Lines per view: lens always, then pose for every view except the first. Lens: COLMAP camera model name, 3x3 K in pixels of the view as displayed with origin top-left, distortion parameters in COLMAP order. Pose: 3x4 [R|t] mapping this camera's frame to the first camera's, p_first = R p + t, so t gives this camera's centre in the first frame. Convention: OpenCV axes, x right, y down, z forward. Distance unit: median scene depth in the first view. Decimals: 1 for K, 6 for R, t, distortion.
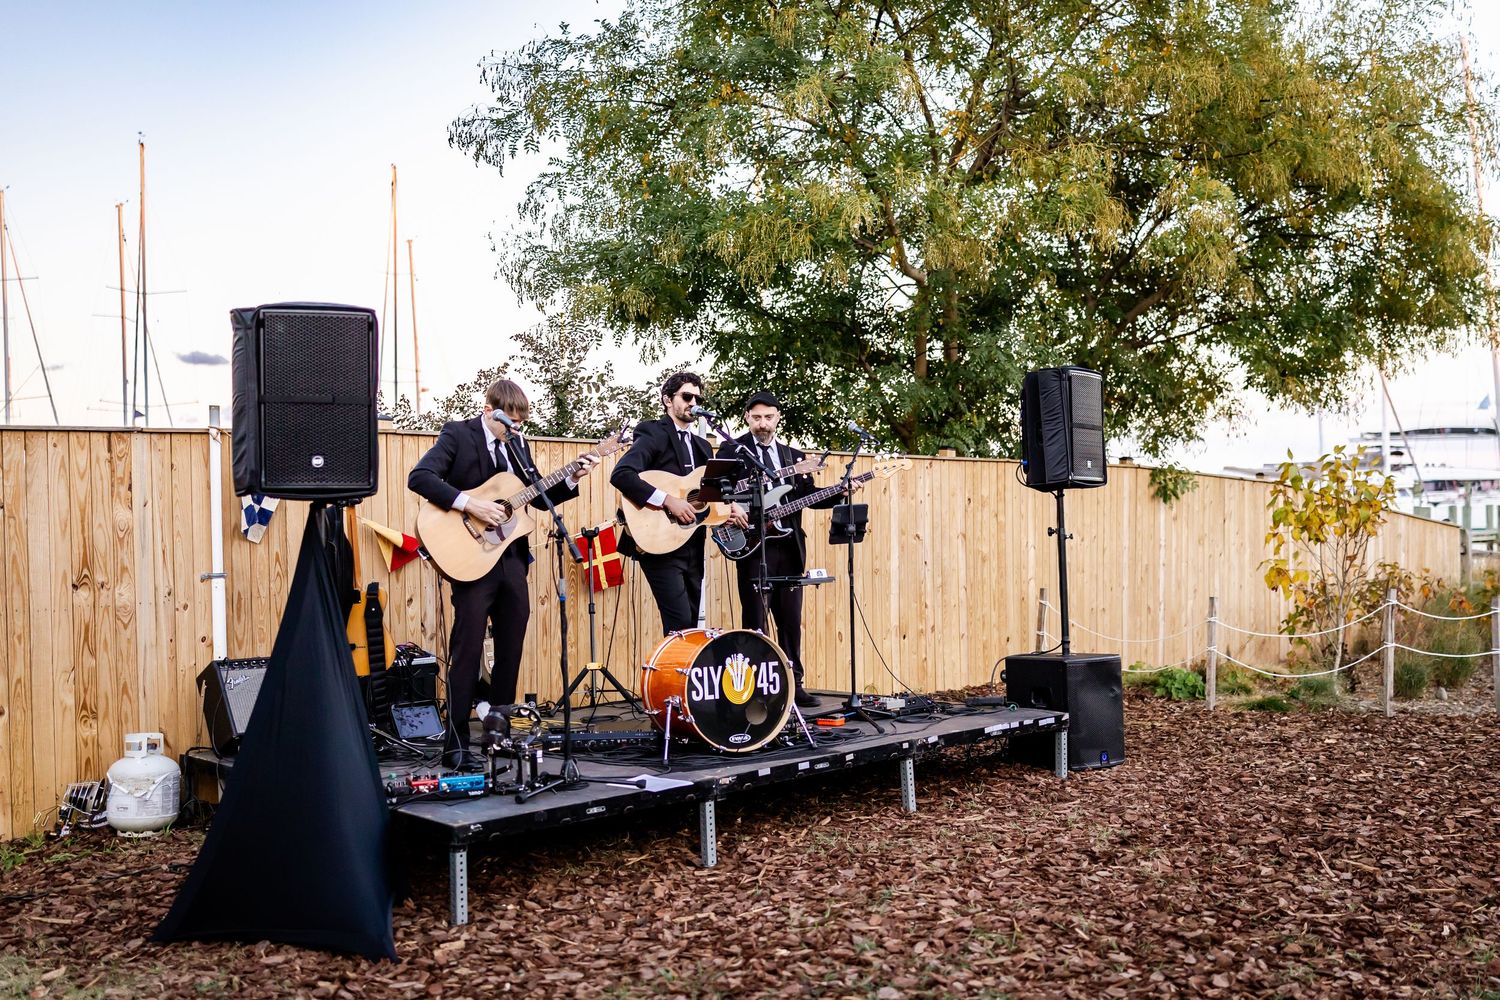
lens RADIAL K [[1508.2, 0, 749.3], [0, 1508.2, 470.5], [0, 0, 1]] dist [0.026391, -0.017206]
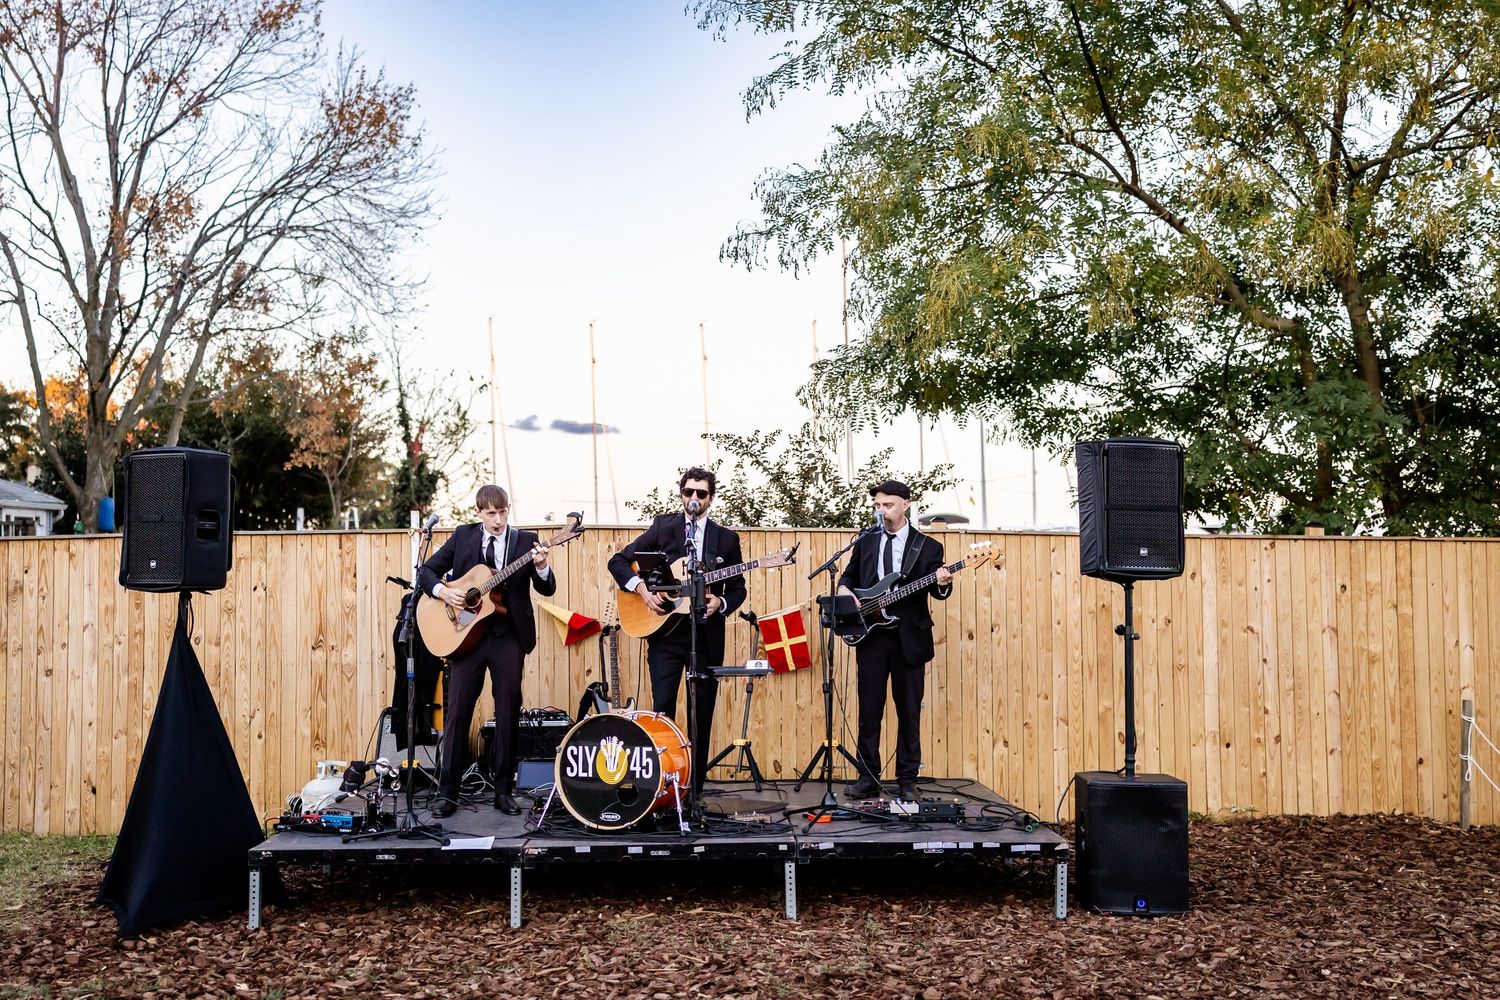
lens RADIAL K [[1508.2, 0, 749.3], [0, 1508.2, 470.5], [0, 0, 1]] dist [0.026391, -0.017206]
pose [[0.722674, -0.040854, -0.689981, 0.780052], [0.012201, 0.998850, -0.046363, -0.015081], [0.691081, 0.025086, 0.722341, 0.282926]]
